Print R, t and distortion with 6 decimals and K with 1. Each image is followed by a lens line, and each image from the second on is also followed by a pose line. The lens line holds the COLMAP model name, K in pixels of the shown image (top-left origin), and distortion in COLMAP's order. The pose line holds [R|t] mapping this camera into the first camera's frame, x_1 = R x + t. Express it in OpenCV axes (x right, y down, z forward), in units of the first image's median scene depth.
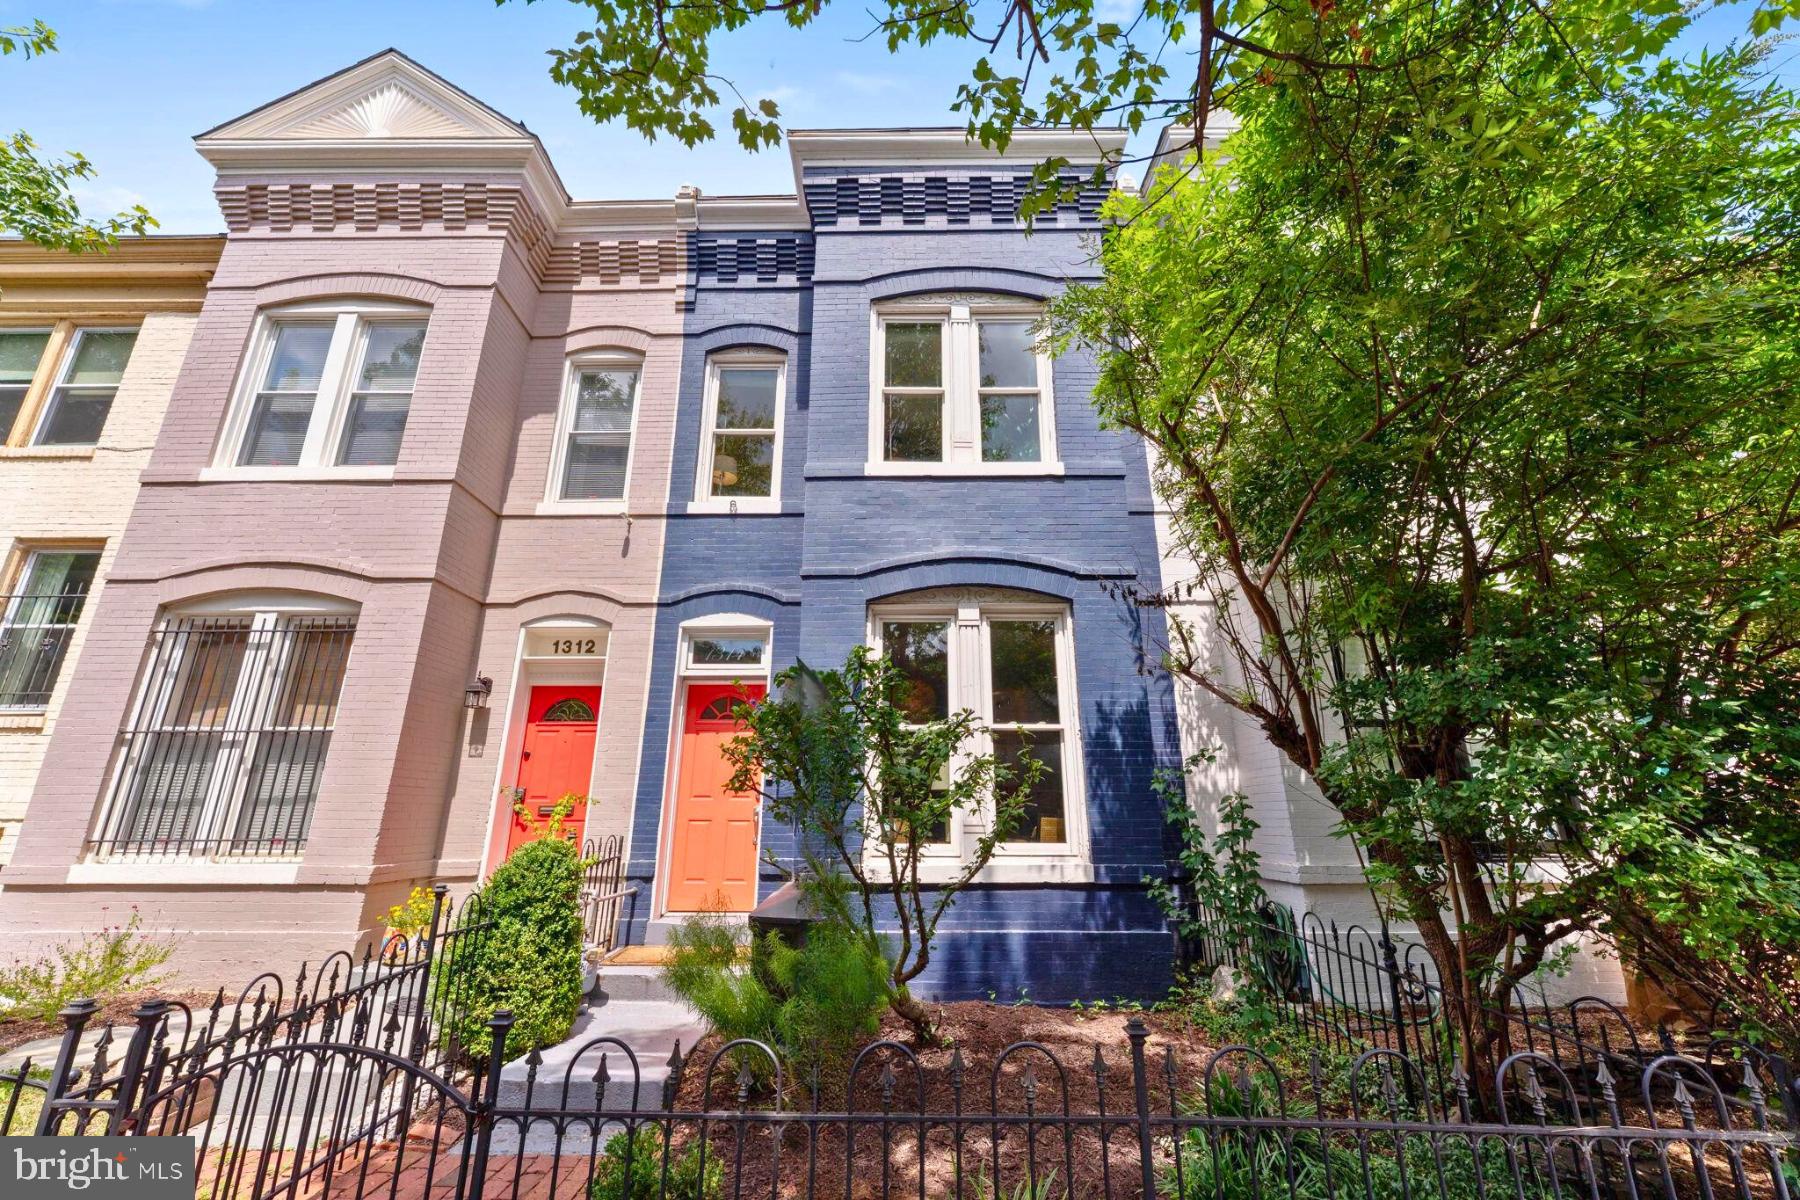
lens RADIAL K [[718.4, 0, 906.1], [0, 718.4, 596.5], [0, 0, 1]] dist [-0.002181, -0.000263]
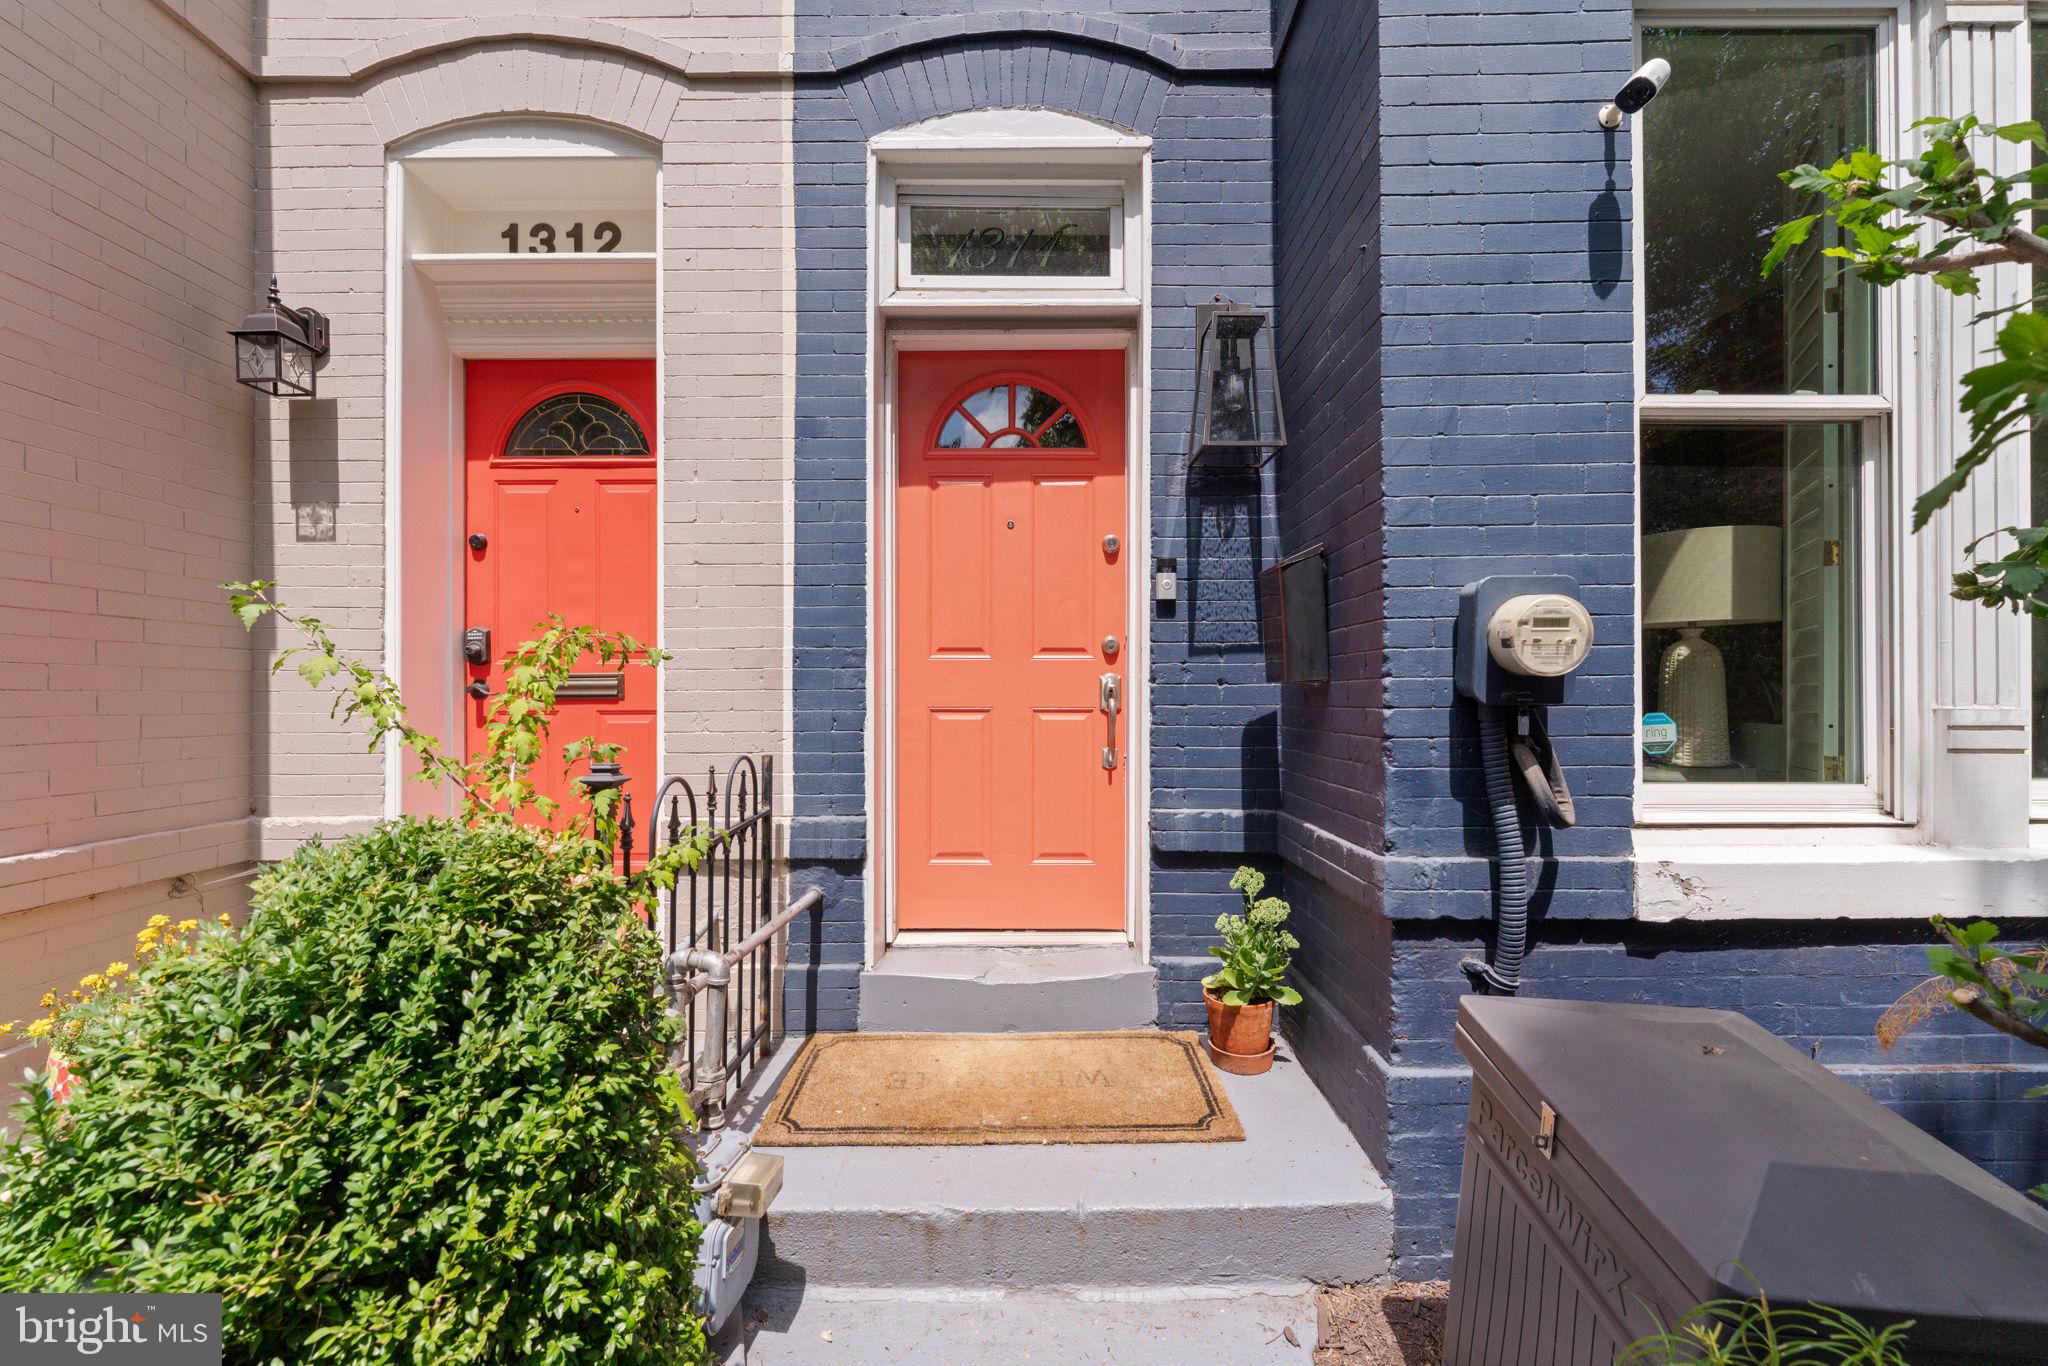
lens RADIAL K [[817.4, 0, 1025.7], [0, 817.4, 691.1], [0, 0, 1]] dist [-0.002181, -0.000263]
pose [[0.999959, -0.006117, 0.006608, -0.255703], [0.003949, 0.957397, 0.288747, 0.177975], [-0.008093, -0.288709, 0.957383, 0.589456]]
